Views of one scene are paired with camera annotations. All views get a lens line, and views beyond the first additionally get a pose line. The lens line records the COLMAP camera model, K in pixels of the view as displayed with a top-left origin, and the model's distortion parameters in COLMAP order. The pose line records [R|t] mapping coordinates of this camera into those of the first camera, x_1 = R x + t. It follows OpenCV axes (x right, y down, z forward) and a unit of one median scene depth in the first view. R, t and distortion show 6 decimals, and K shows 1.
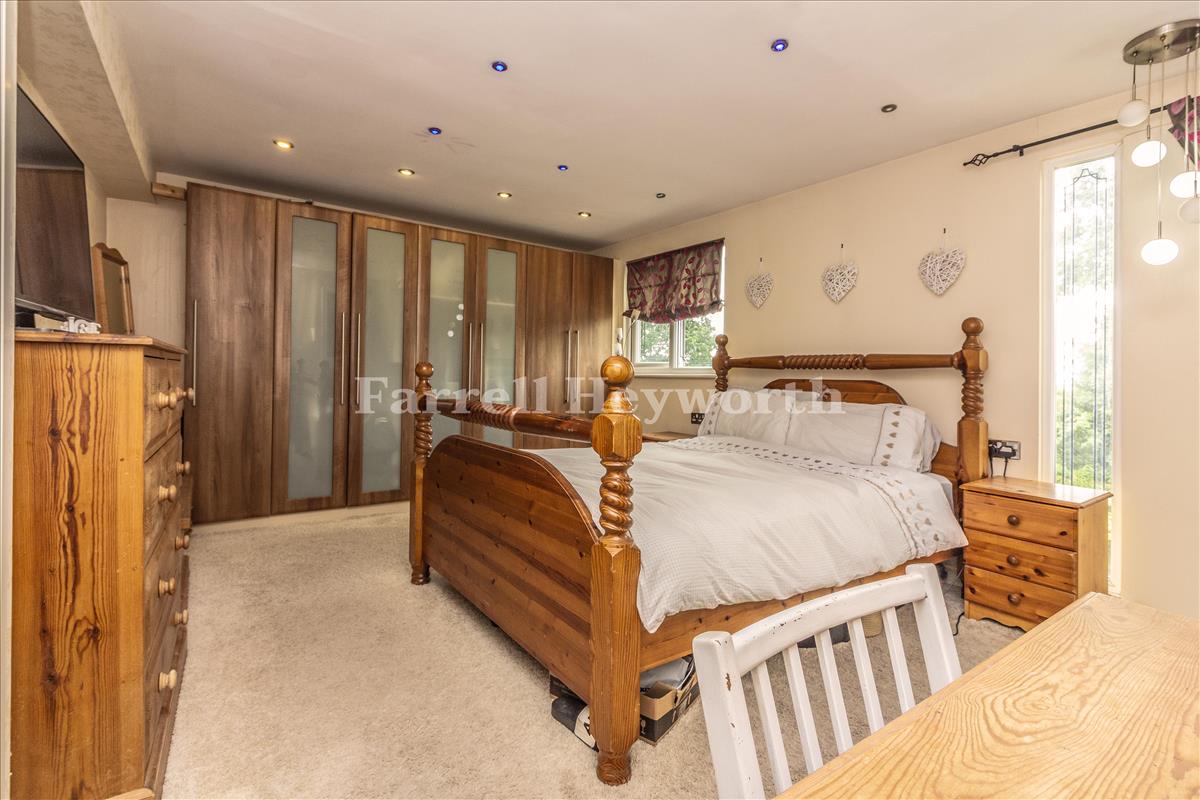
lens RADIAL K [[554.8, 0, 622.9], [0, 554.8, 388.2], [0, 0, 1]] dist [0.001692, 0.001050]
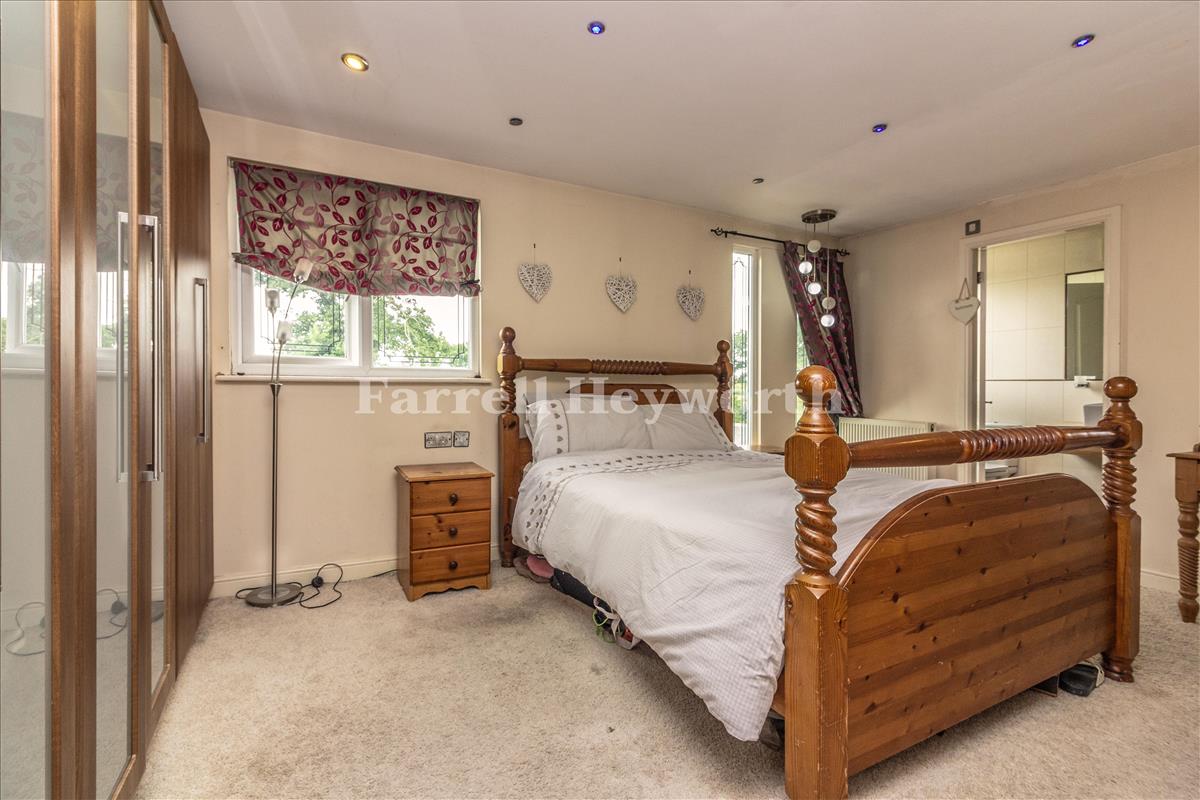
lens RADIAL K [[554.8, 0, 588.1], [0, 554.8, 375.6], [0, 0, 1]] dist [0.001692, 0.001050]
pose [[0.145427, -0.006737, 0.989346, -0.600289], [0.012385, 0.999911, 0.004988, -0.031238], [-0.989292, 0.011528, 0.145497, 0.794994]]
